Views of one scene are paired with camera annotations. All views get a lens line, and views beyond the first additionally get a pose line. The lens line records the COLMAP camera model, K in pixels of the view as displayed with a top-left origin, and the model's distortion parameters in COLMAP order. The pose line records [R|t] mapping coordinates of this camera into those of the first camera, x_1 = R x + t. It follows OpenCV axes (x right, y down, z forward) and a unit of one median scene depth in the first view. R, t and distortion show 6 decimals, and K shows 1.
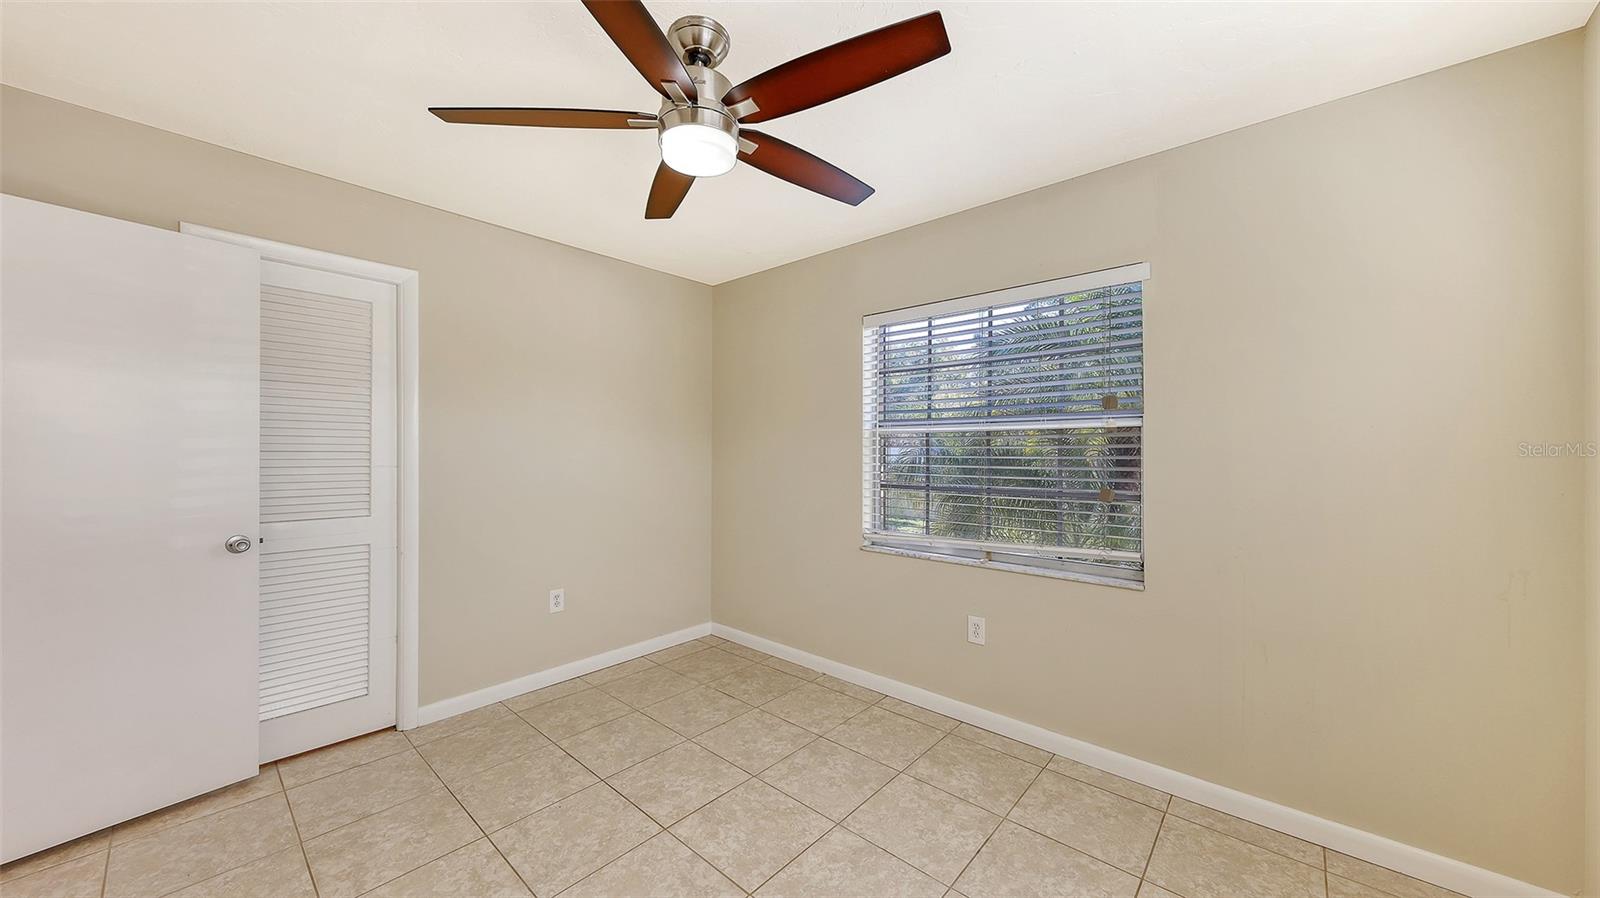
lens RADIAL K [[552.1, 0, 803.0], [0, 552.1, 445.2], [0, 0, 1]] dist [0.002769, -0.000015]
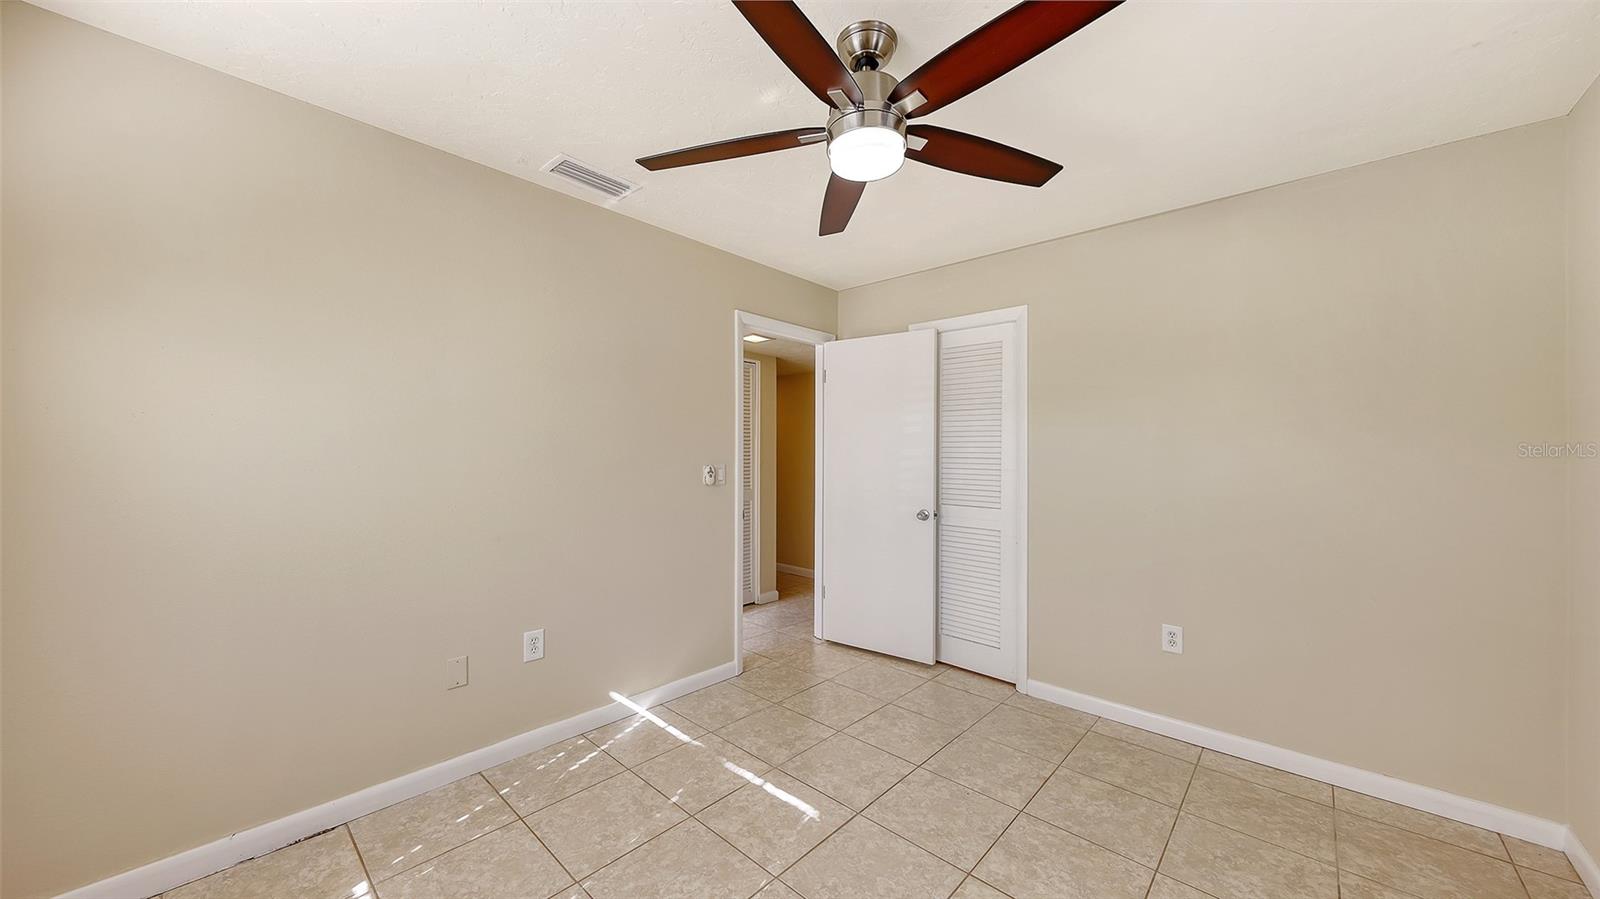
lens RADIAL K [[563.2, 0, 800.0], [0, 563.2, 449.5], [0, 0, 1]] dist [-0.001478, -0.000174]
pose [[-0.015981, -0.006556, -0.999851, 0.541219], [-0.001345, 0.999978, -0.006536, 0.000265], [0.999871, 0.001241, -0.015989, 0.577417]]
